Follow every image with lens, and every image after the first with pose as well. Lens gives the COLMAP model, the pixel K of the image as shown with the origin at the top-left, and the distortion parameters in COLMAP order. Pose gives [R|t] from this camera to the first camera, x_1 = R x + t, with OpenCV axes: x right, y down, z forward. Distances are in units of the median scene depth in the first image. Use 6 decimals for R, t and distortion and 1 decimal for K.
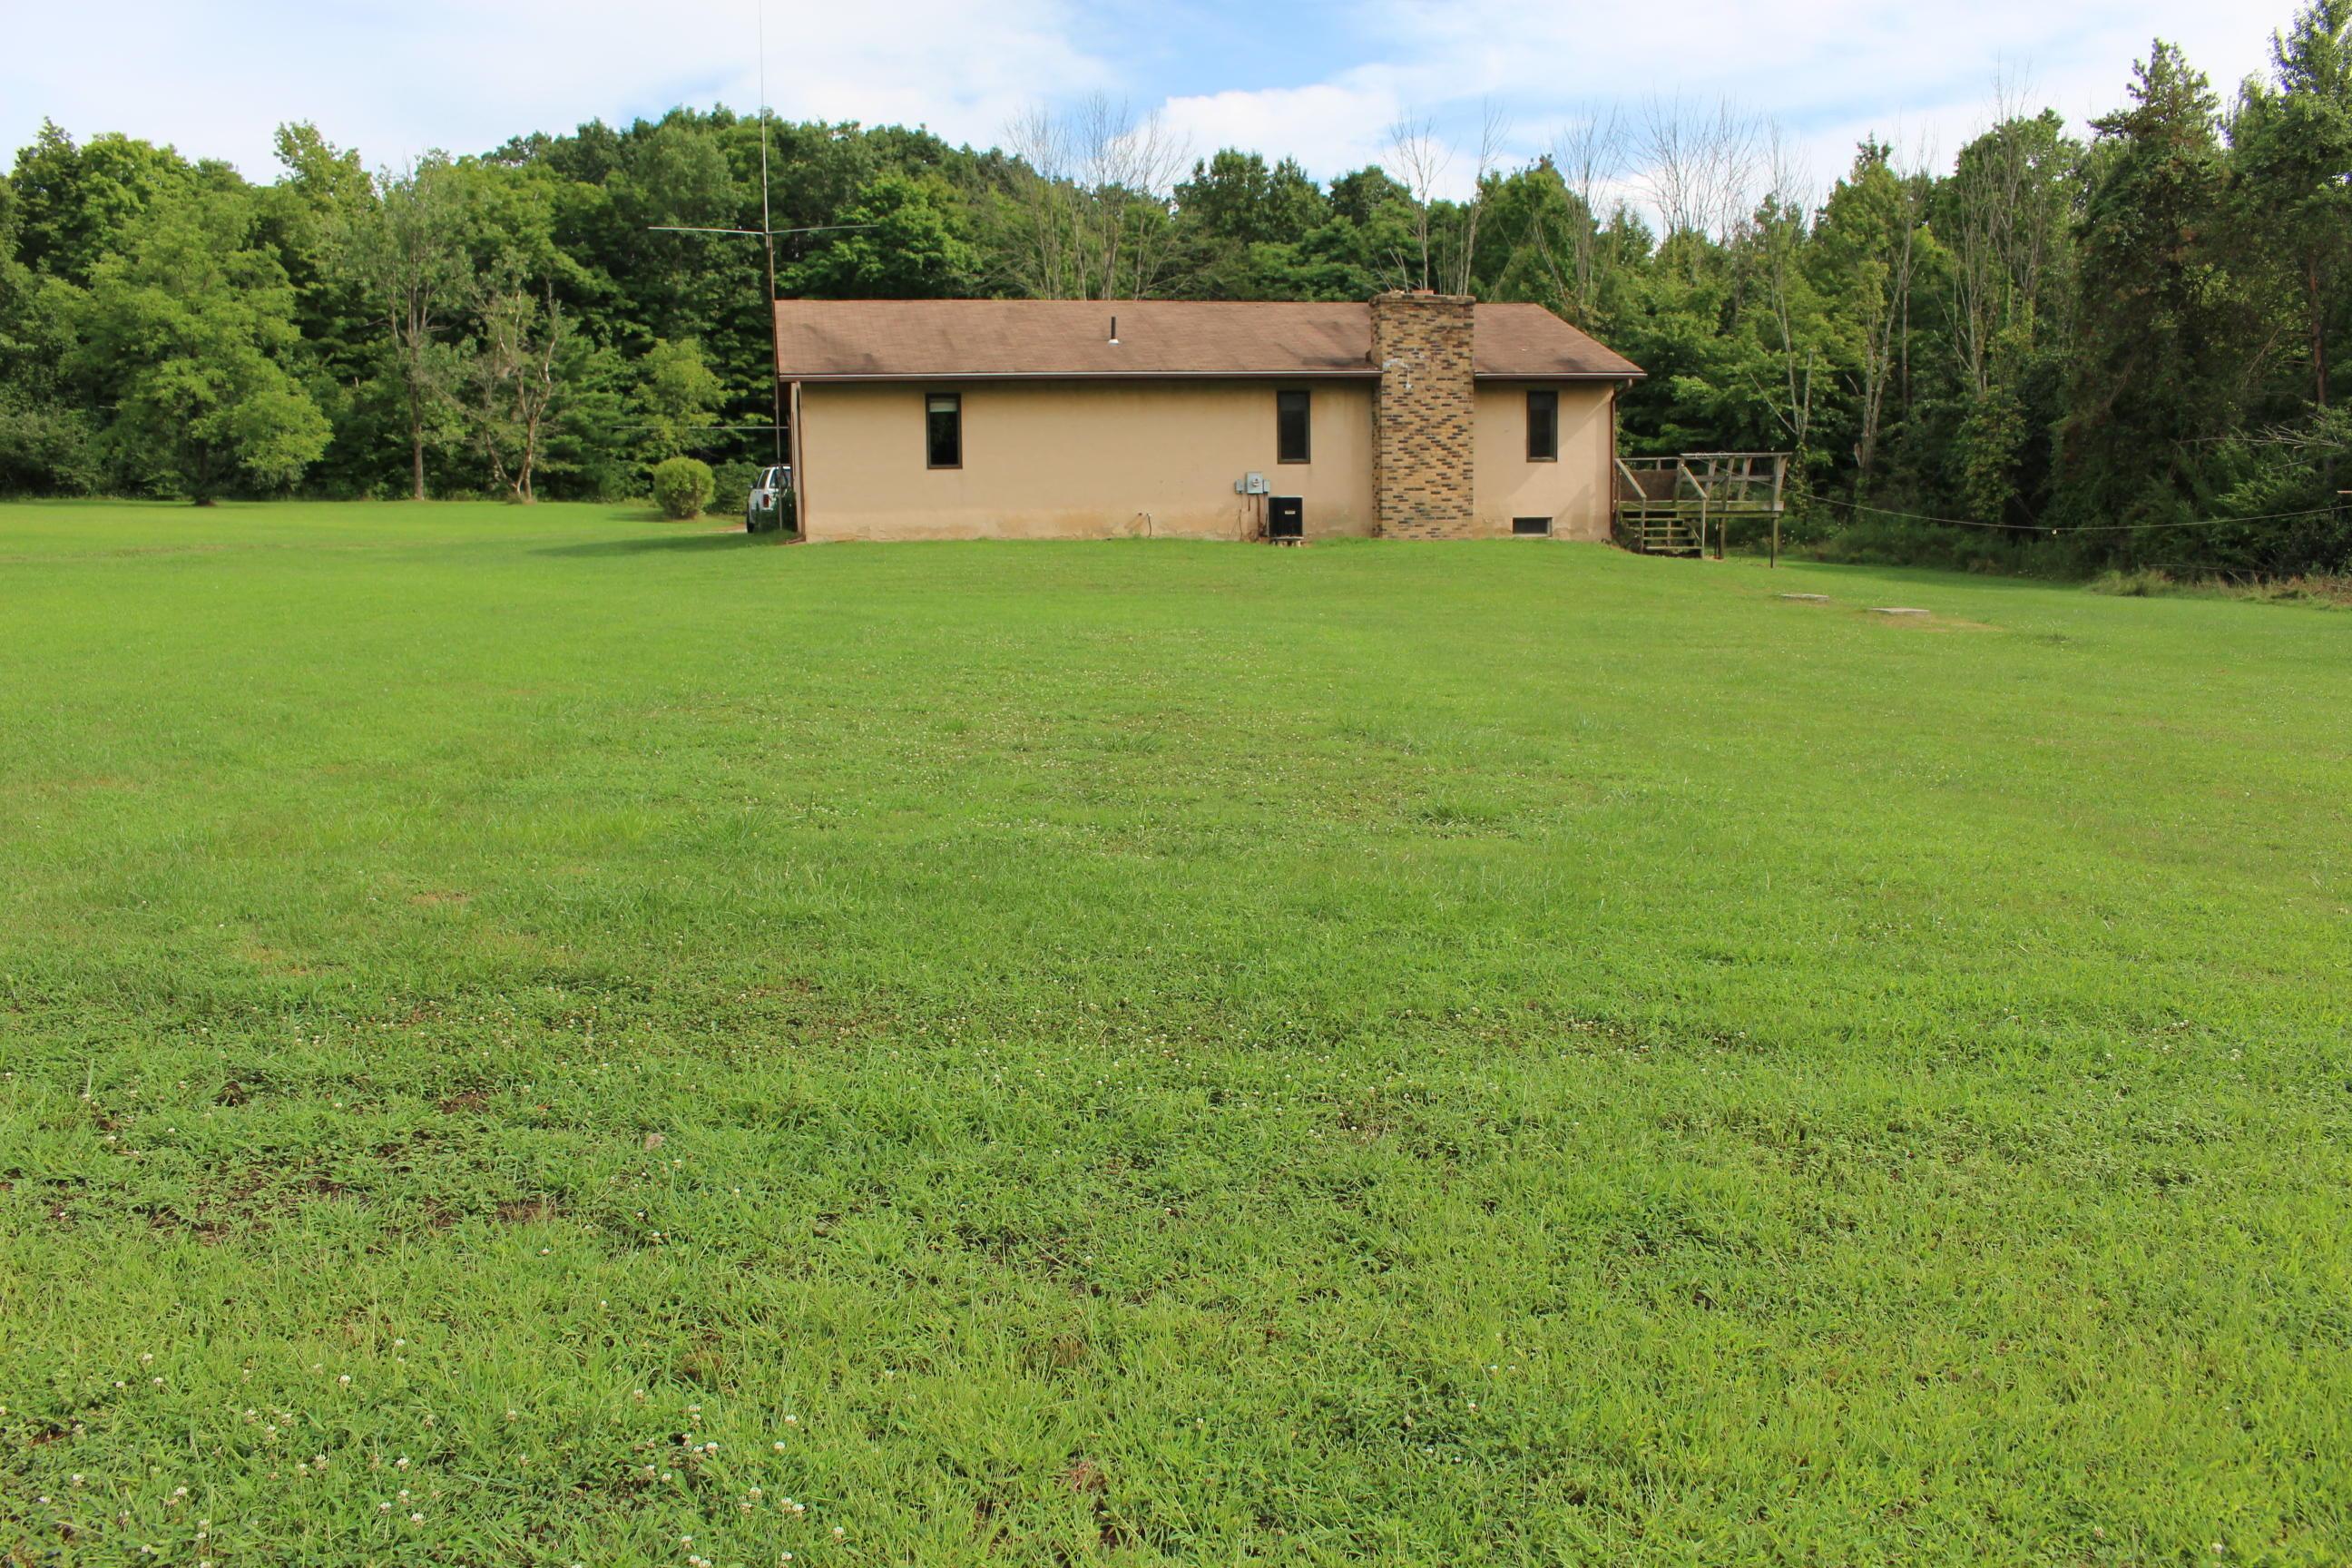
lens RADIAL K [[1928.4, 0, 1150.6], [0, 1928.4, 784.1], [0, 0, 1]] dist [-0.162299, 0.131950]
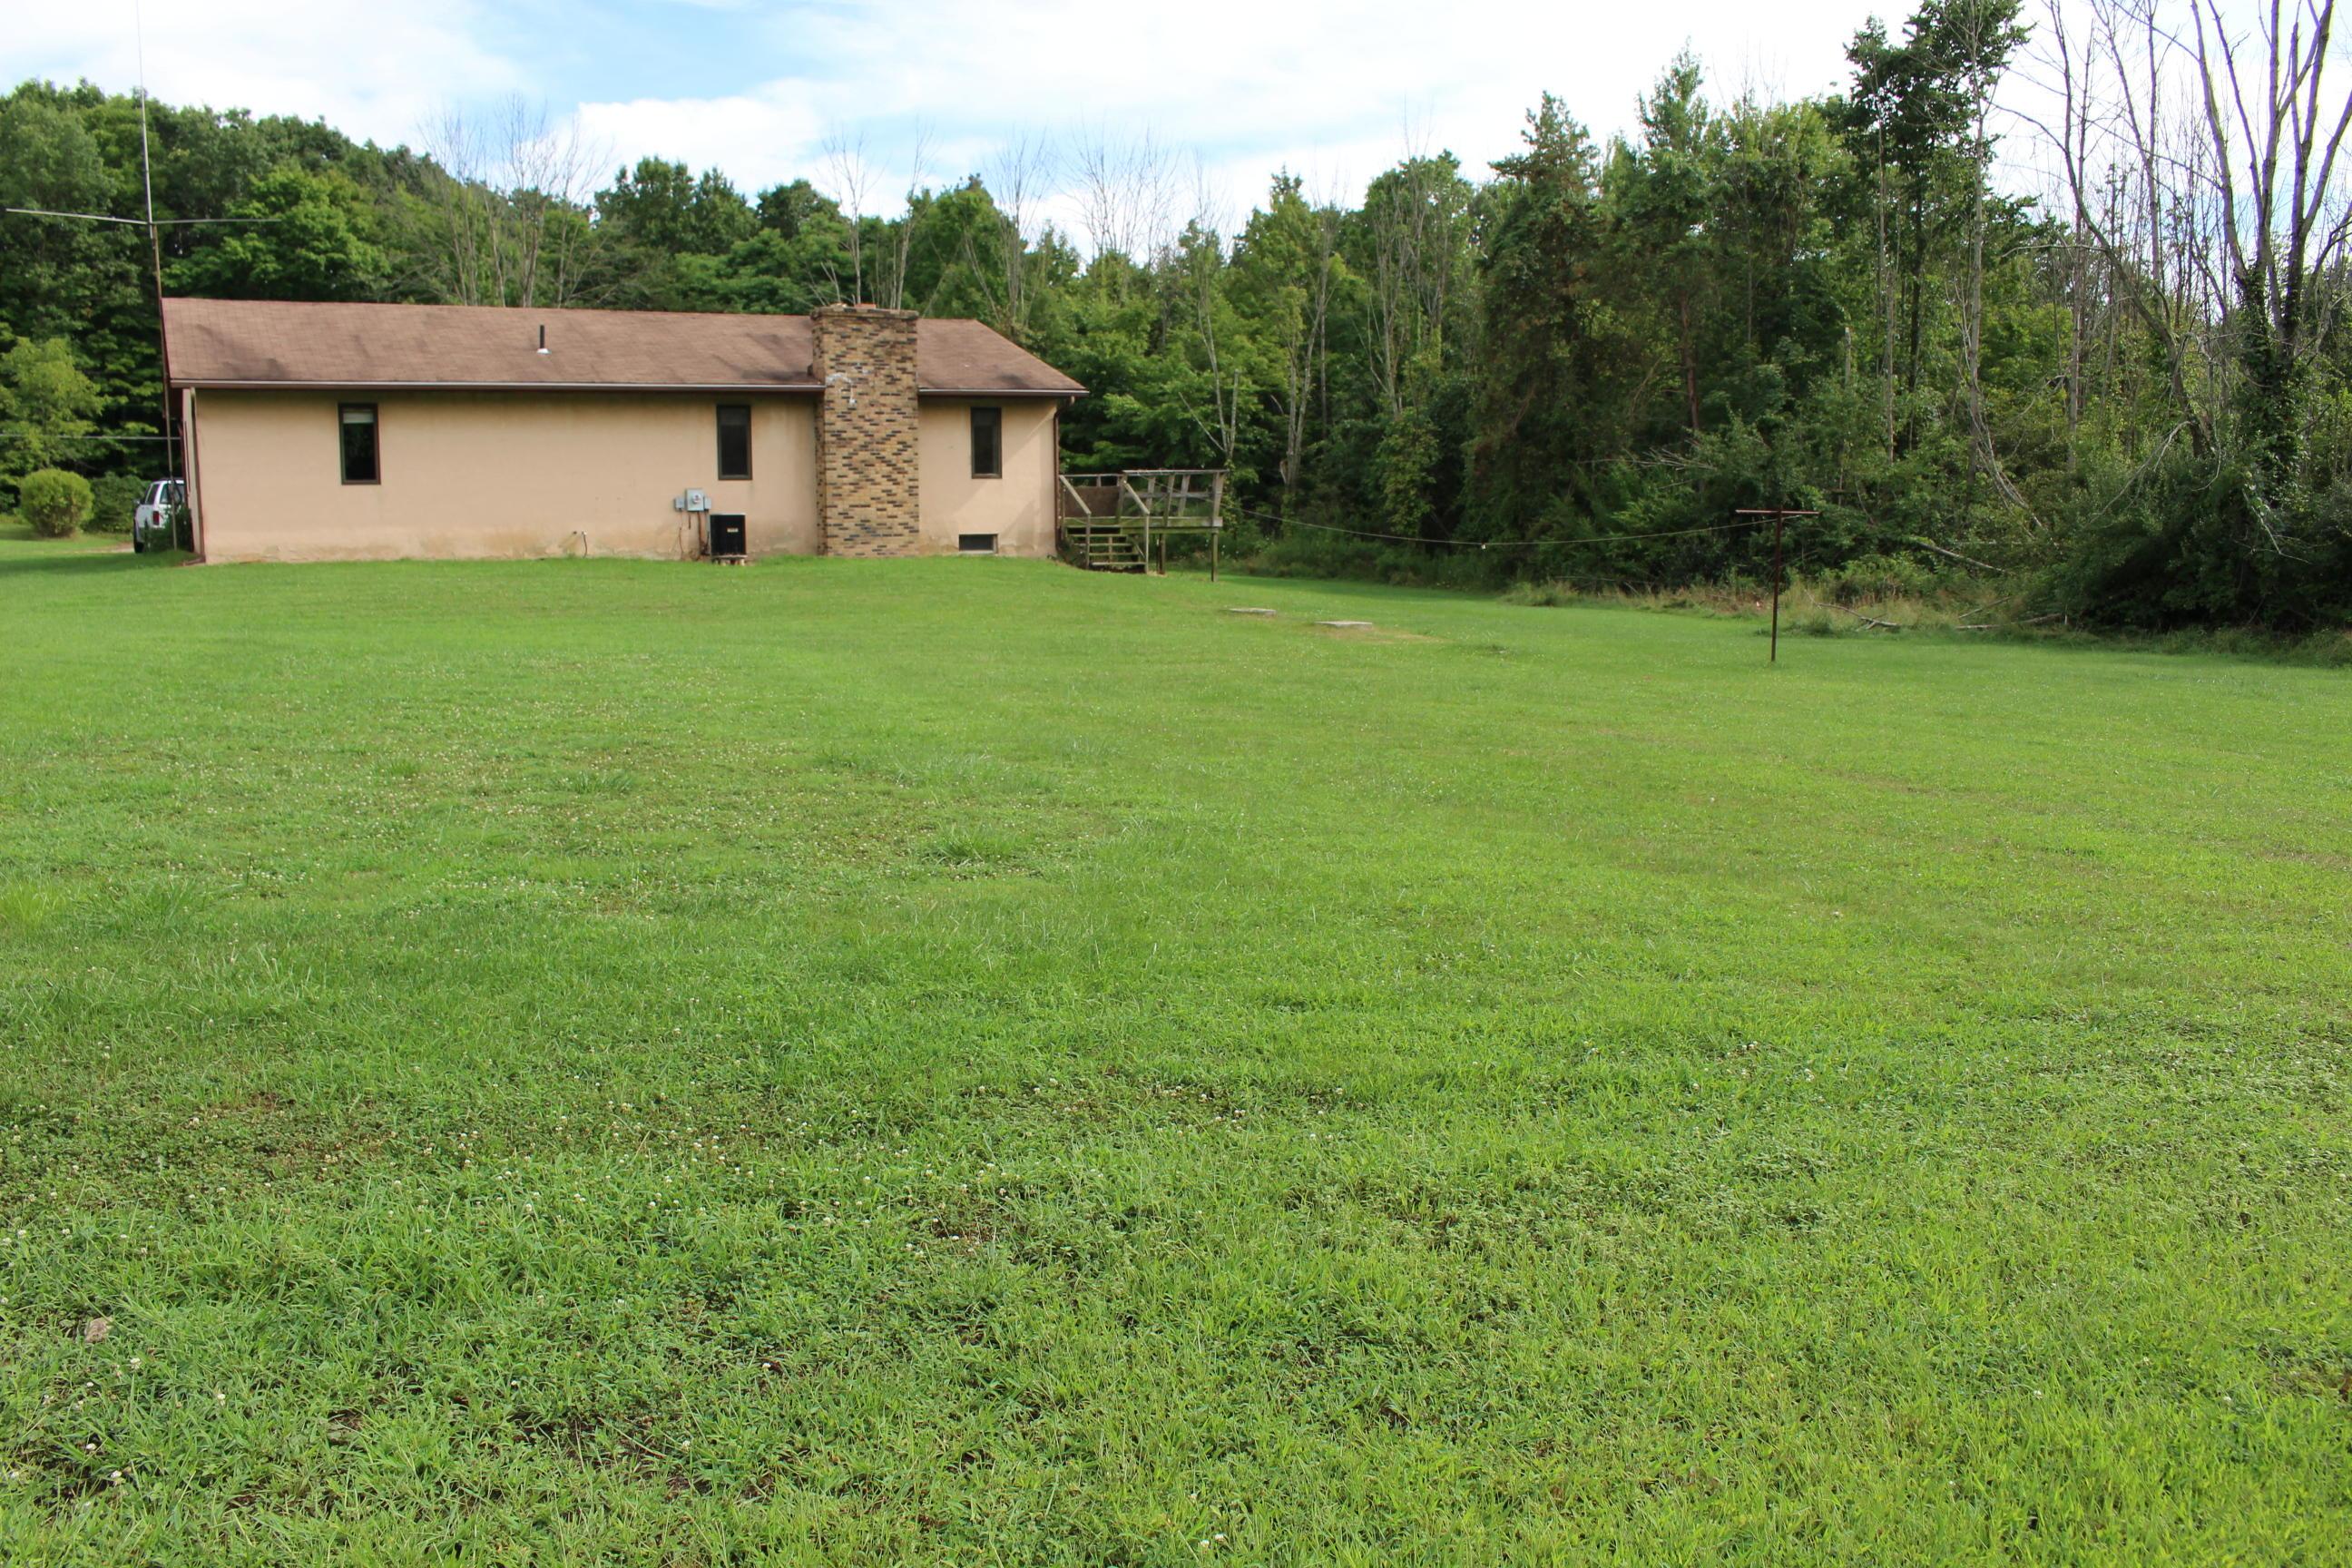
lens RADIAL K [[1930.0, 0, 1151.4], [0, 1930.0, 787.7], [0, 0, 1]] dist [-0.157849, 0.124993]
pose [[0.957424, -0.030802, 0.287038, -0.001763], [0.032702, 0.999463, -0.001826, -0.000744], [-0.286828, 0.011135, 0.957917, 0.004301]]
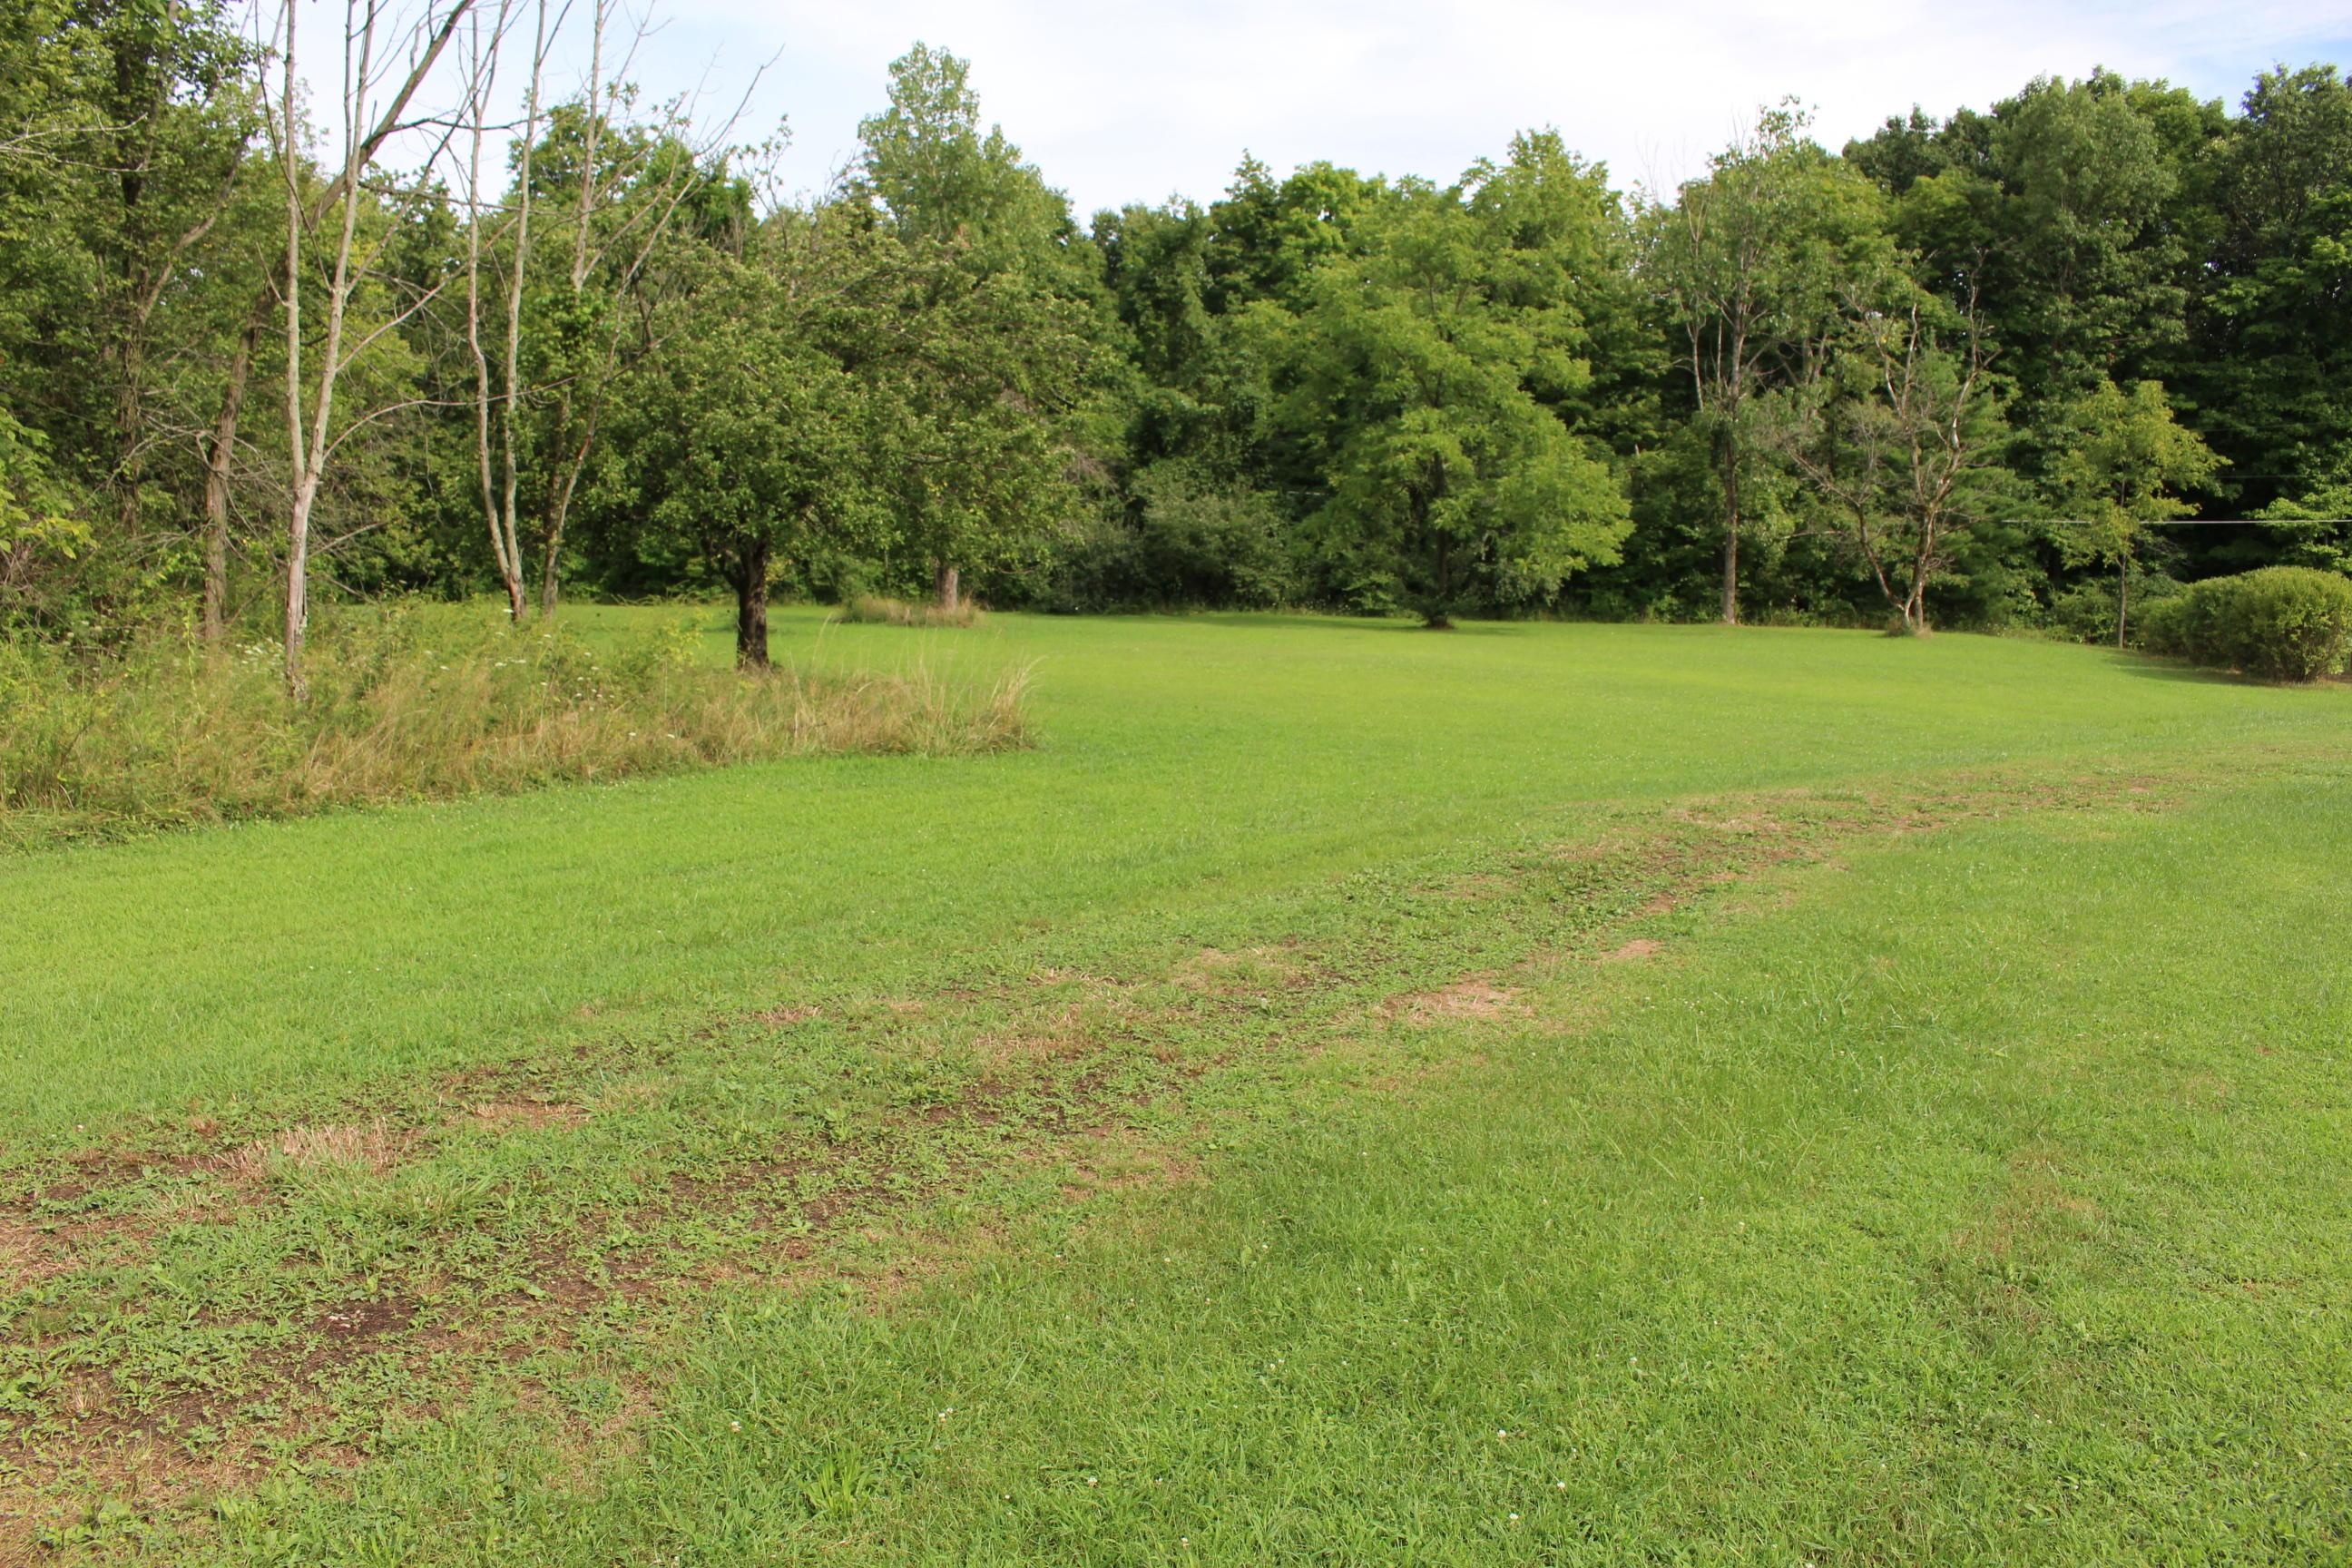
lens RADIAL K [[1928.4, 0, 1150.6], [0, 1928.4, 784.1], [0, 0, 1]] dist [-0.162299, 0.131950]
pose [[0.847186, 0.050364, -0.528904, -0.235984], [-0.078805, 0.996397, -0.031347, -0.066047], [0.525419, 0.068237, 0.848103, 0.375544]]
